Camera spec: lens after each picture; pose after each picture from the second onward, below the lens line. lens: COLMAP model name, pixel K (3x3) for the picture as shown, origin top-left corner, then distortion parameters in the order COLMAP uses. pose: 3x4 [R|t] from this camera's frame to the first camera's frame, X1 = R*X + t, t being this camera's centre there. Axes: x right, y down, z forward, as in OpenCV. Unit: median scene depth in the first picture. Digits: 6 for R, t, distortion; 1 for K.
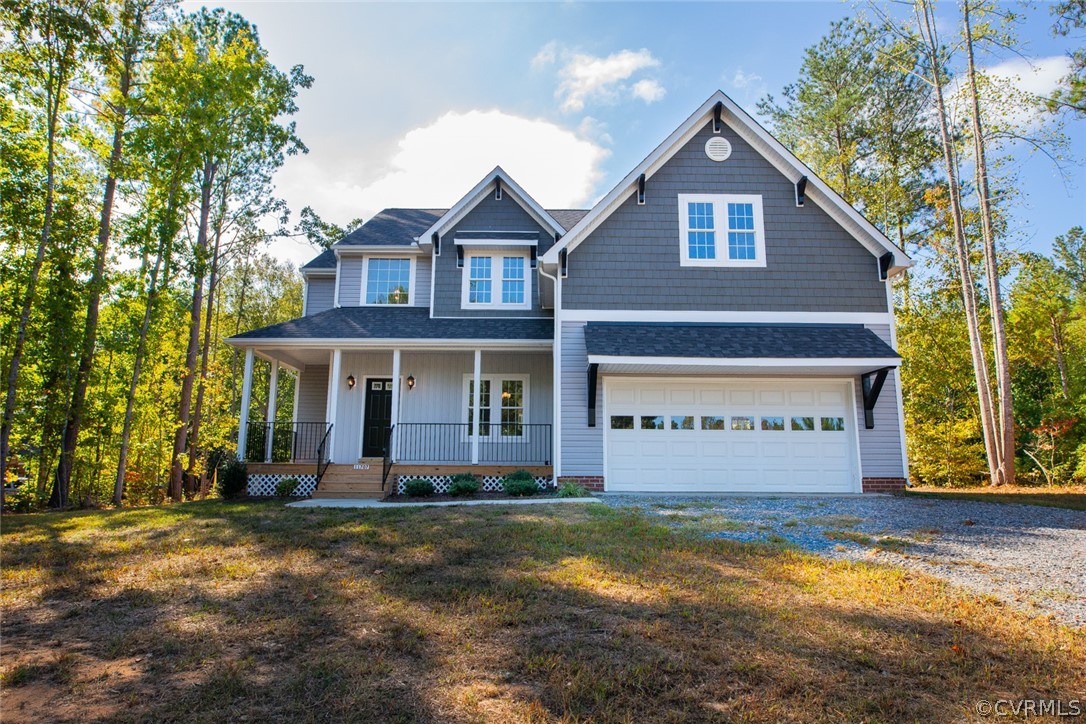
lens RADIAL K [[624.0, 0, 543.0], [0, 624.0, 362.0], [0, 0, 1]] dist [-0.022160, 0.001735]
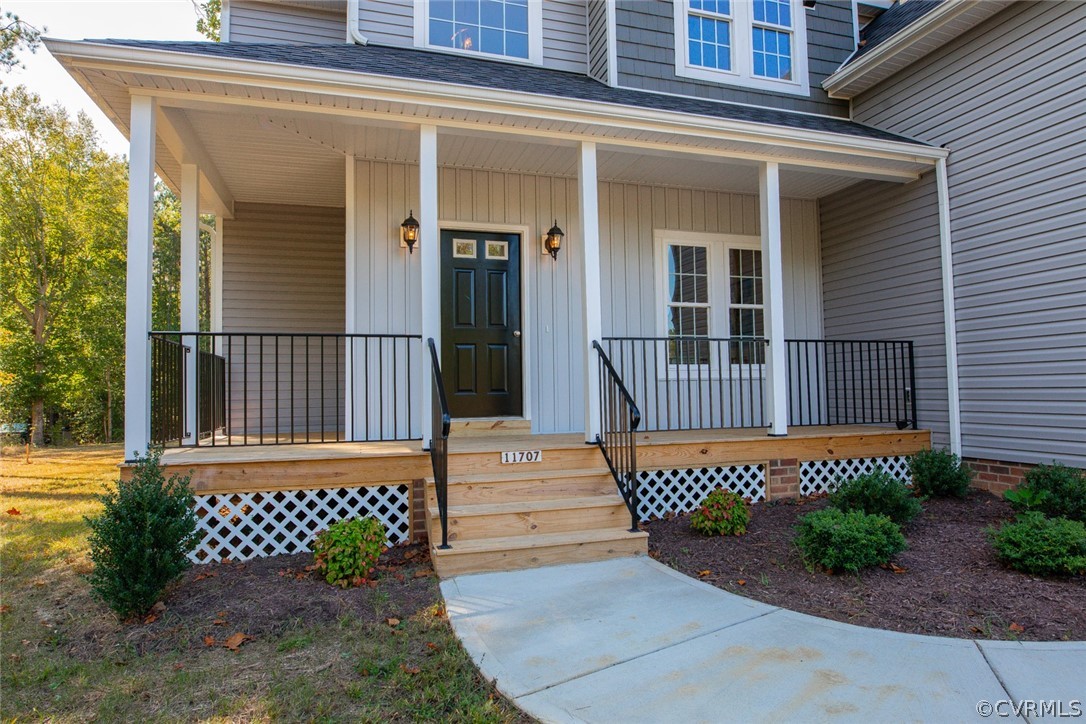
lens RADIAL K [[624.0, 0, 543.0], [0, 624.0, 362.0], [0, 0, 1]] dist [-0.022160, 0.001735]
pose [[0.957262, -0.007568, 0.289122, -0.377747], [-0.031654, 0.990911, 0.130741, 0.064493], [-0.287483, -0.134305, 0.948322, 0.645722]]
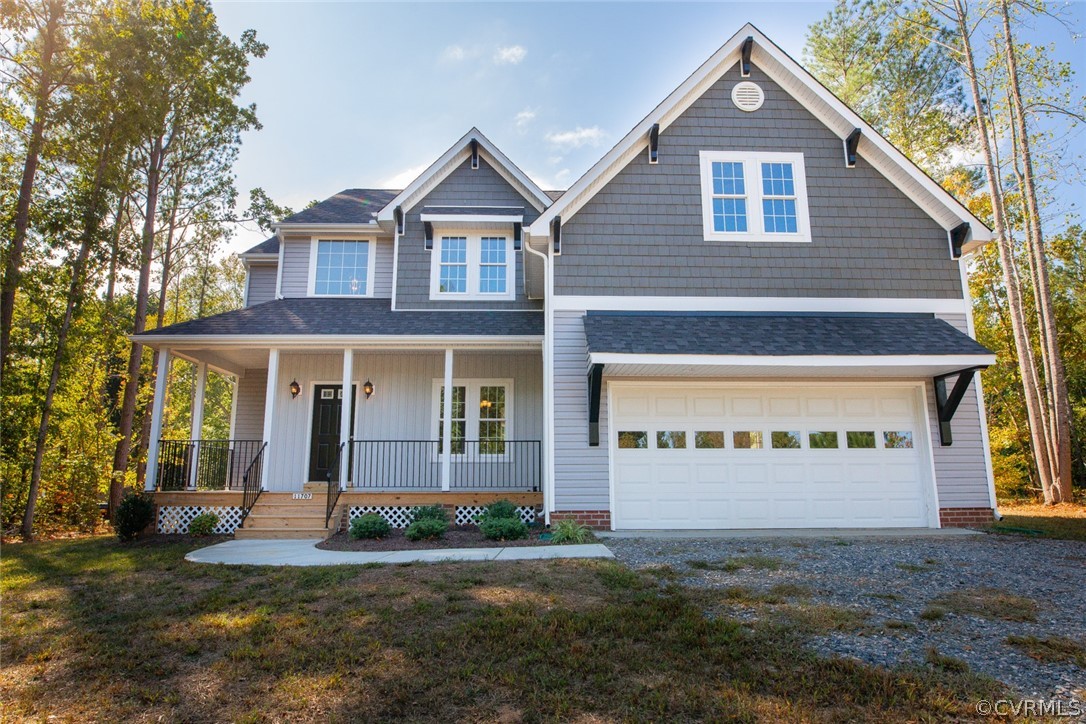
lens RADIAL K [[624.0, 0, 543.0], [0, 624.0, 362.0], [0, 0, 1]] dist [-0.022160, 0.001735]
pose [[0.999662, -0.004235, 0.025632, -0.003720], [0.004449, 0.999956, -0.008308, 0.004929], [-0.025596, 0.008419, 0.999637, 0.192579]]
